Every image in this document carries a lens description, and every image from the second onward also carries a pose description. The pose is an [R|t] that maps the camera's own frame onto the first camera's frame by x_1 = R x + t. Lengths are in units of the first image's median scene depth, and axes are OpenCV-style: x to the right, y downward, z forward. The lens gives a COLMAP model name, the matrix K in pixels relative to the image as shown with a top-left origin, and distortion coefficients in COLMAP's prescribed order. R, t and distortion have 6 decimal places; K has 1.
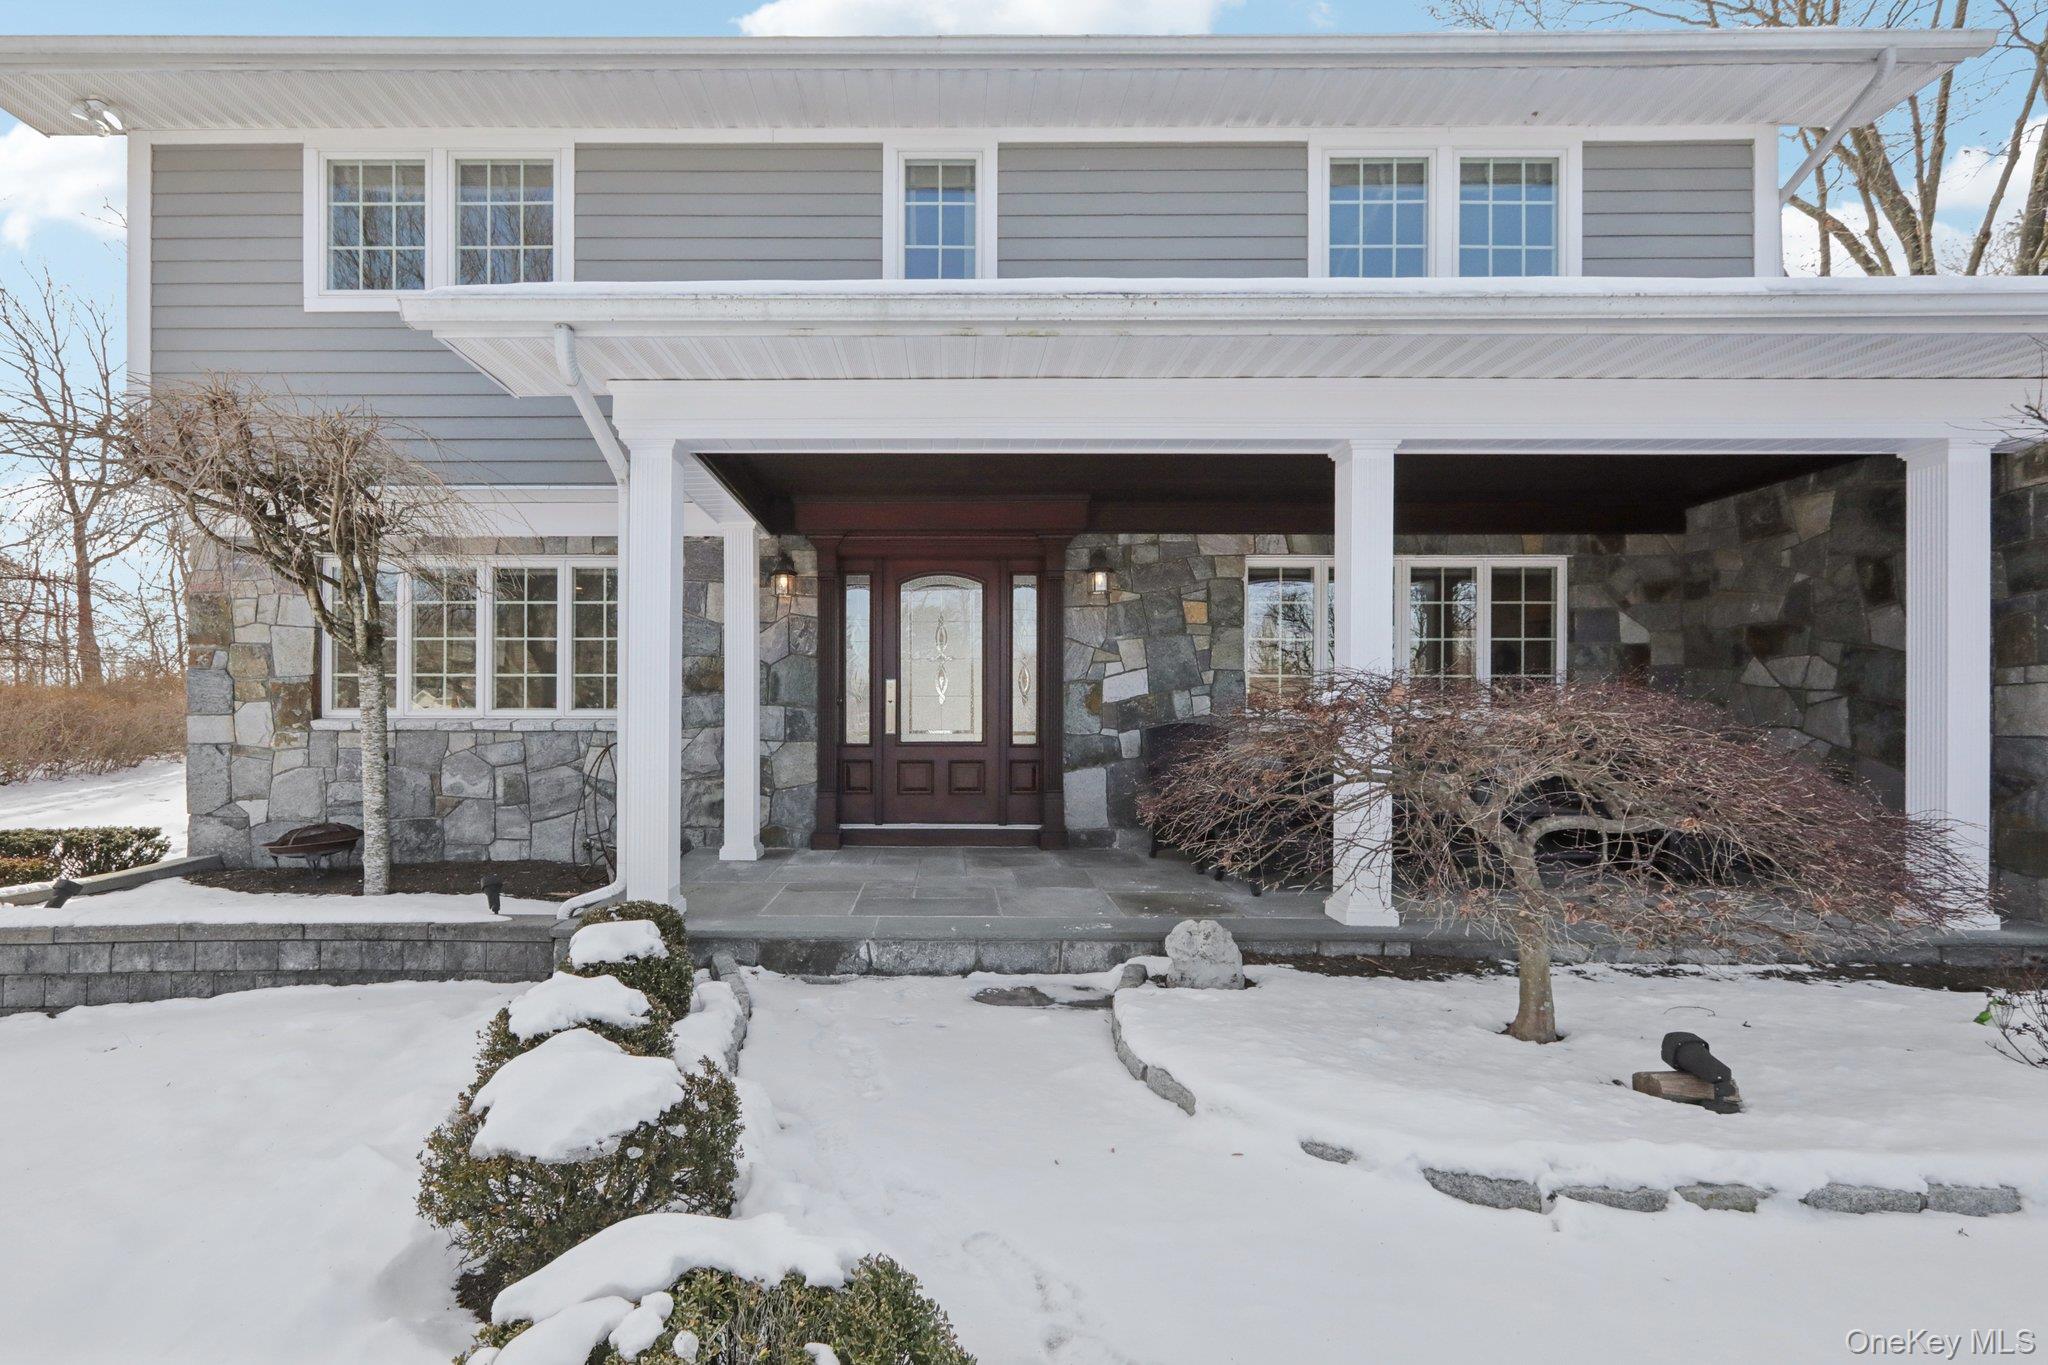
lens RADIAL K [[937.8, 0, 944.2], [0, 937.8, 710.9], [0, 0, 1]] dist [-0.002802, 0.000050]
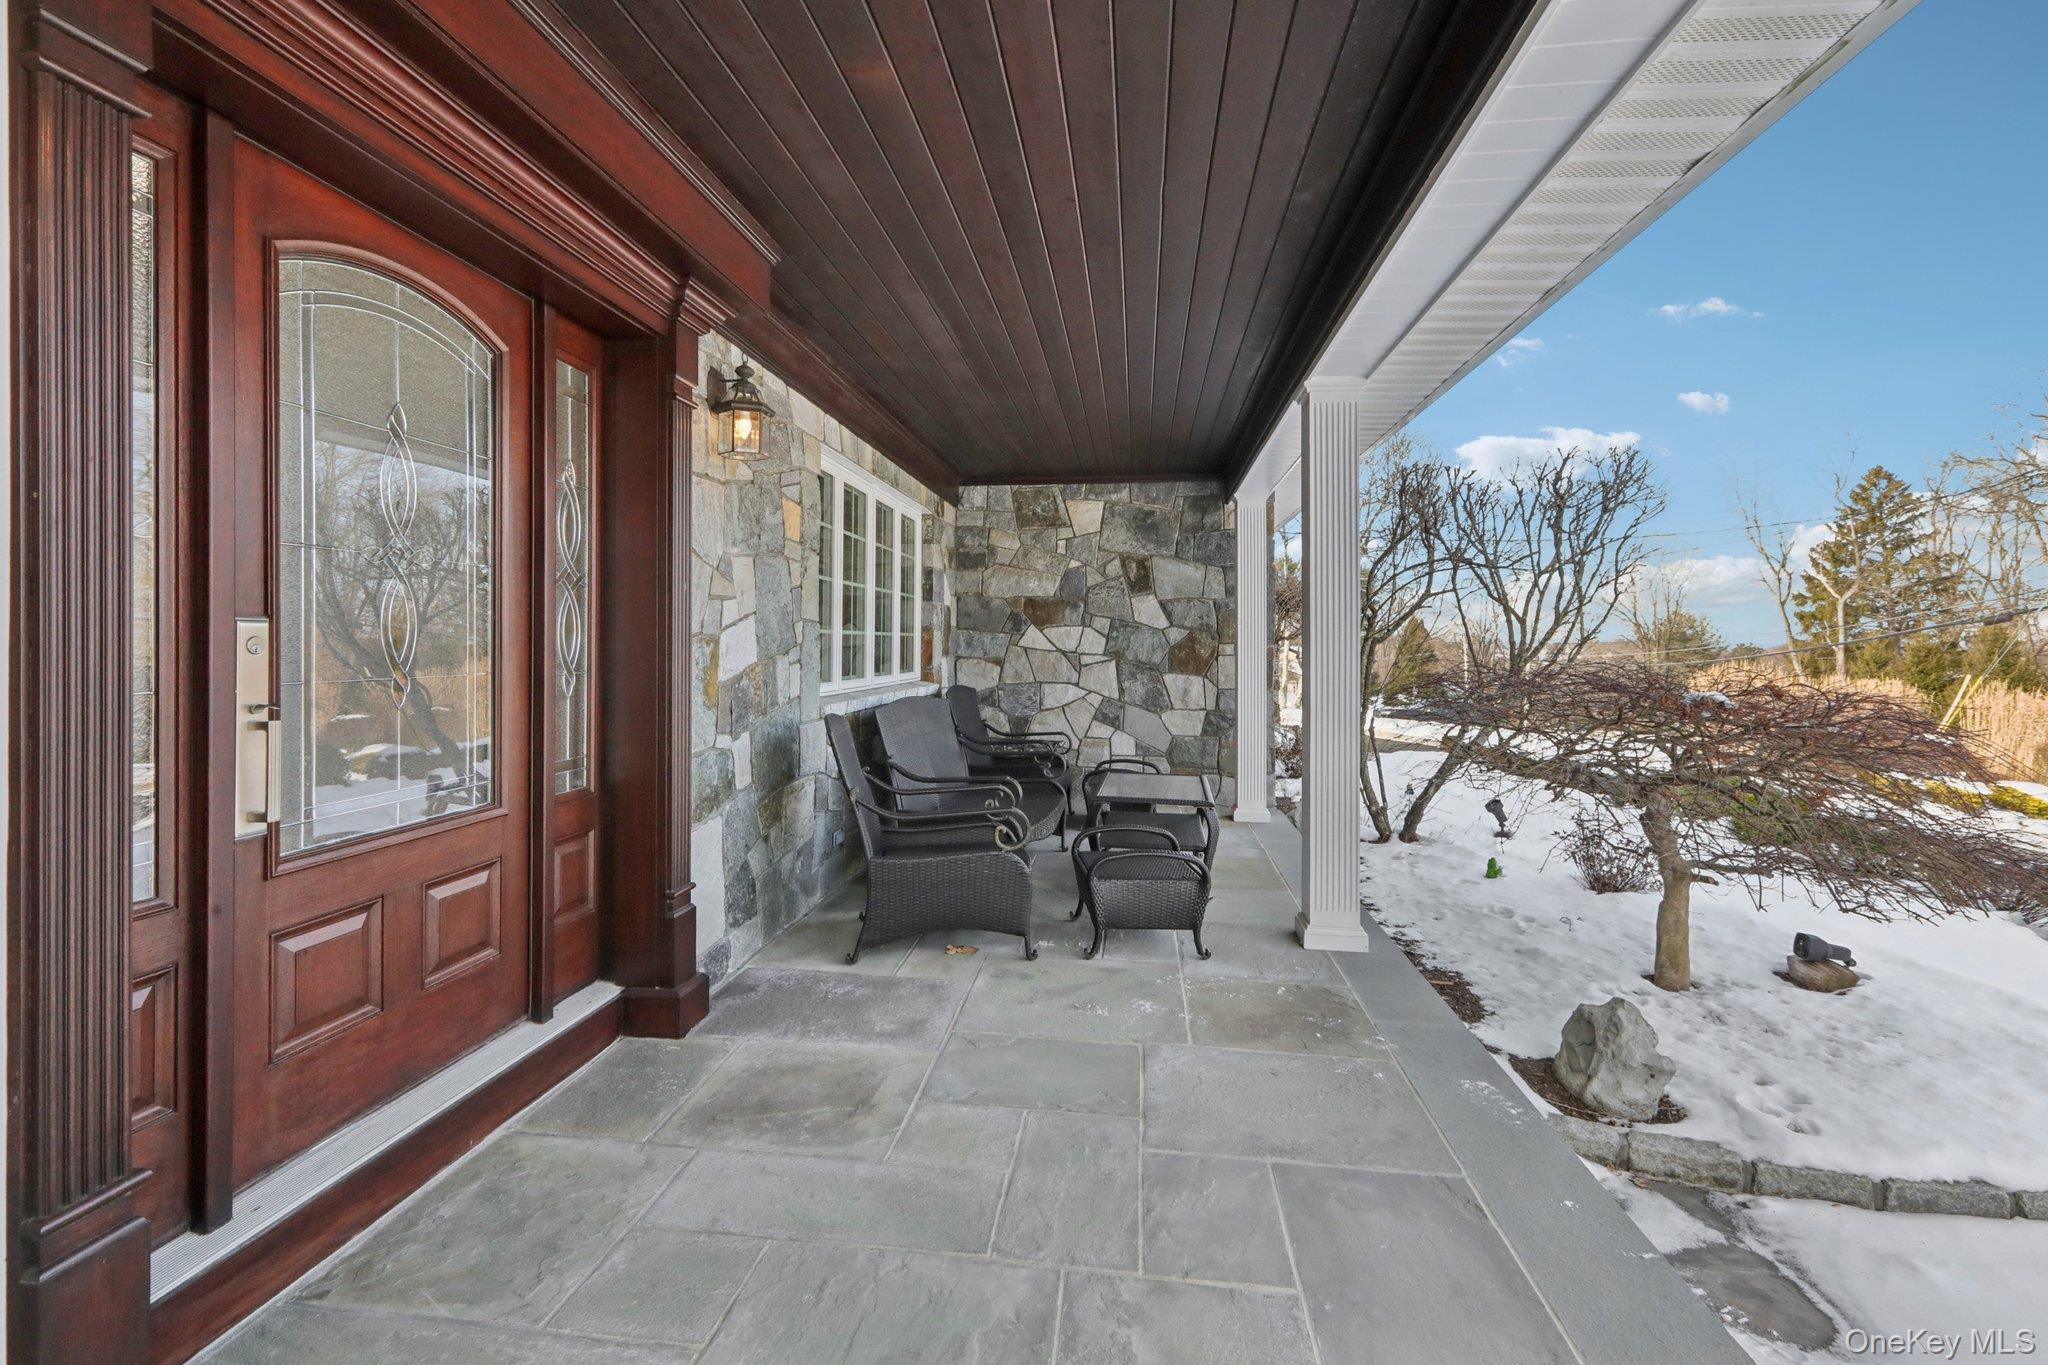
lens RADIAL K [[928.2, 0, 1021.2], [0, 928.2, 649.6], [0, 0, 1]] dist [-0.001475, 0.000040]
pose [[0.124789, -0.005026, 0.992171, -0.286166], [-0.010009, 0.999930, 0.006324, -0.030050], [-0.992133, -0.010720, 0.124730, 0.786763]]
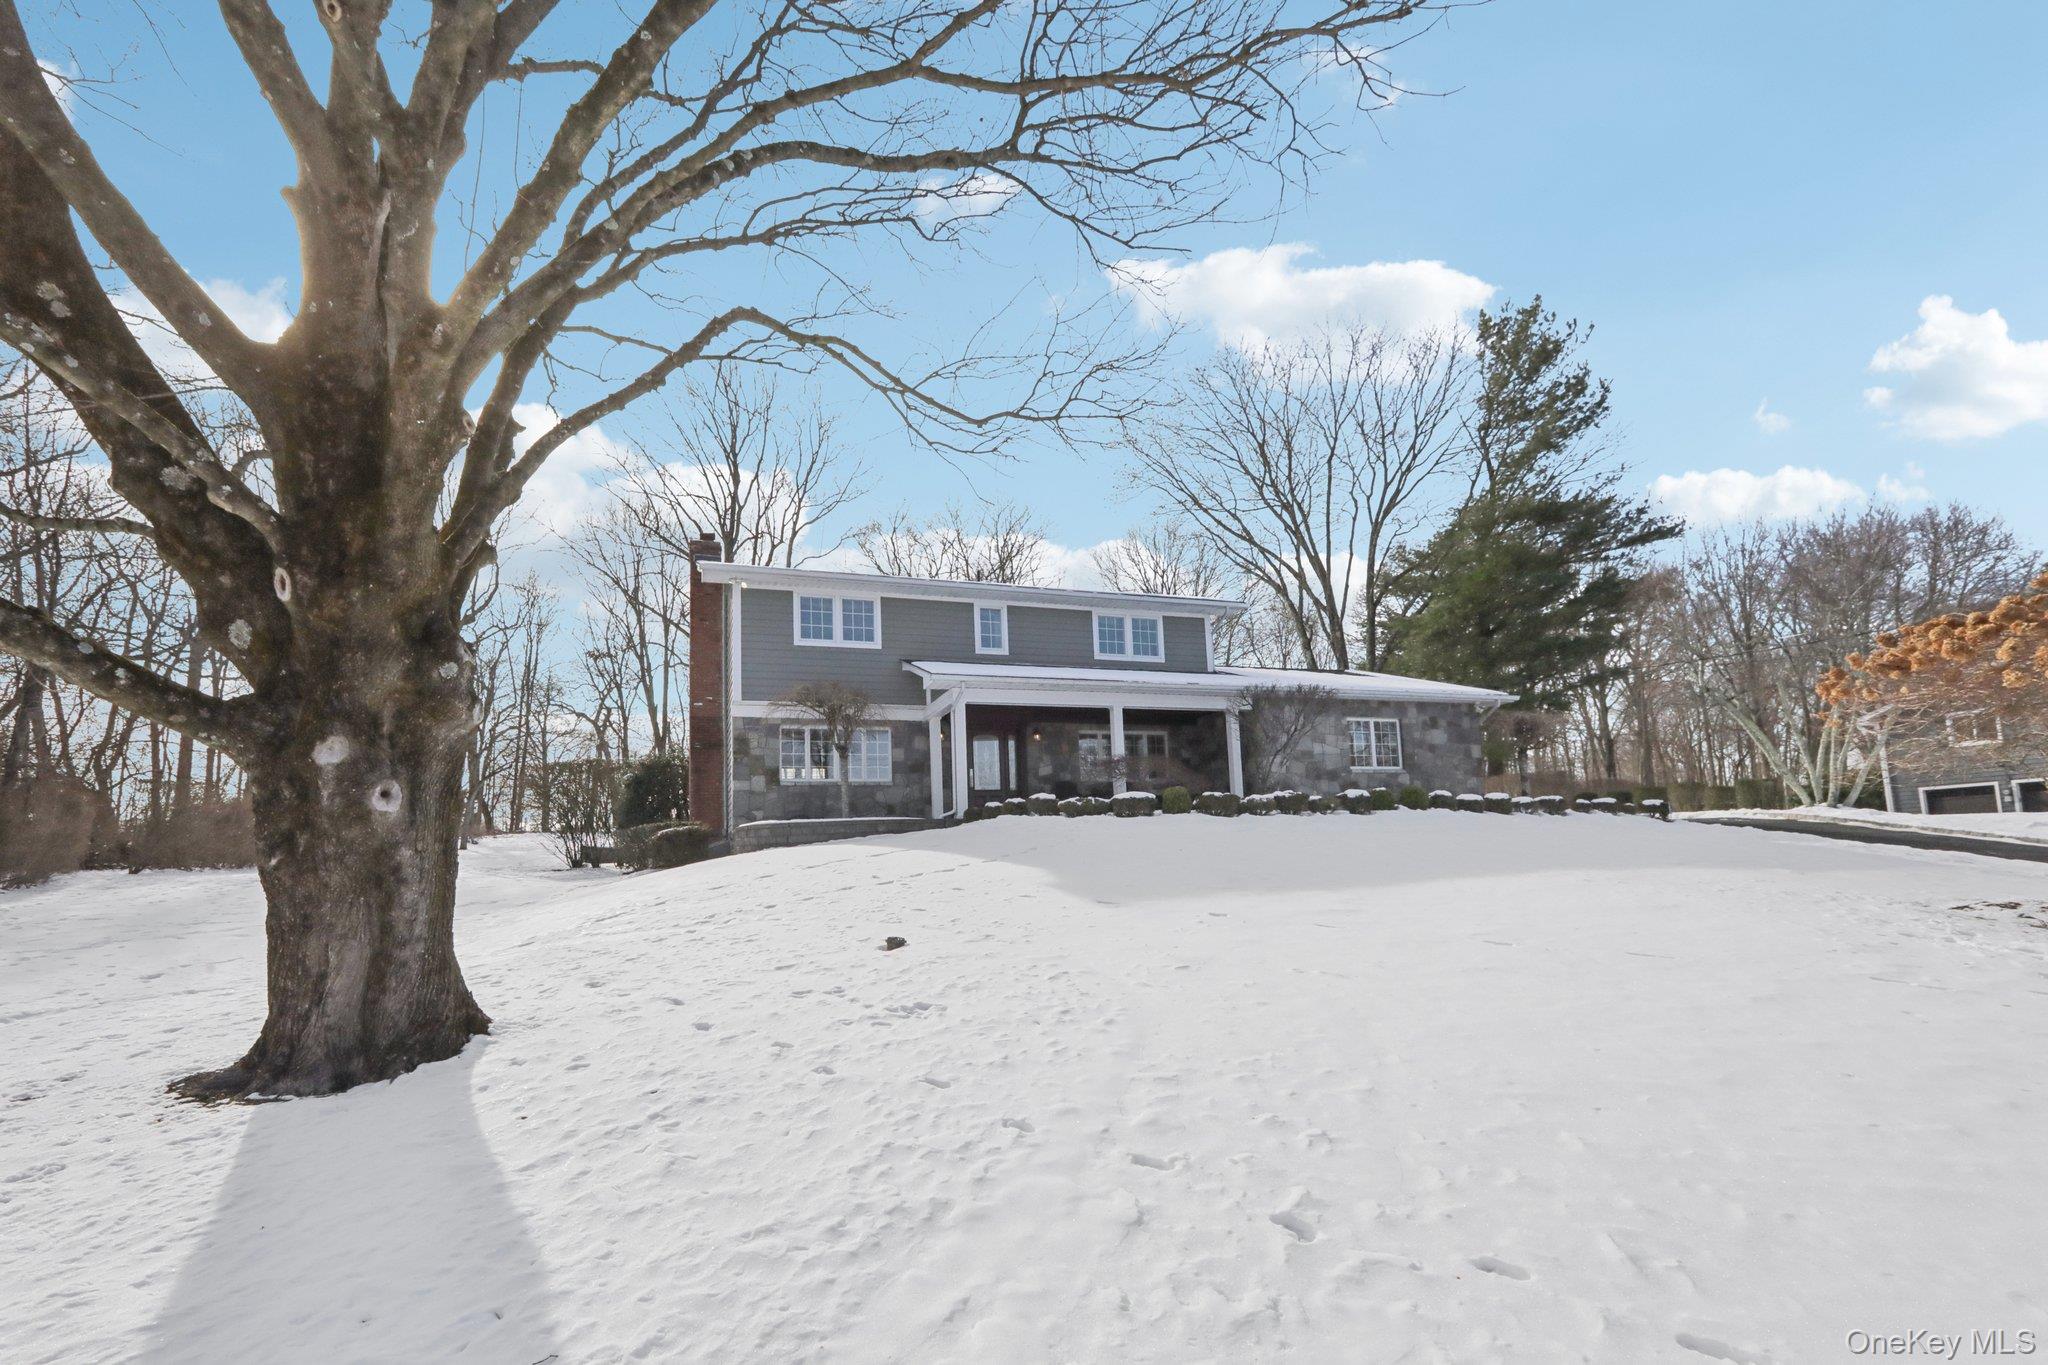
lens RADIAL K [[952.1, 0, 1023.9], [0, 952.1, 764.6], [0, 0, 1]] dist [0.017017, 0.000028]
pose [[0.934784, 0.004272, 0.355191, -1.007922], [0.035189, 0.993896, -0.104563, 0.284986], [-0.353470, 0.110243, 0.928927, -1.942649]]
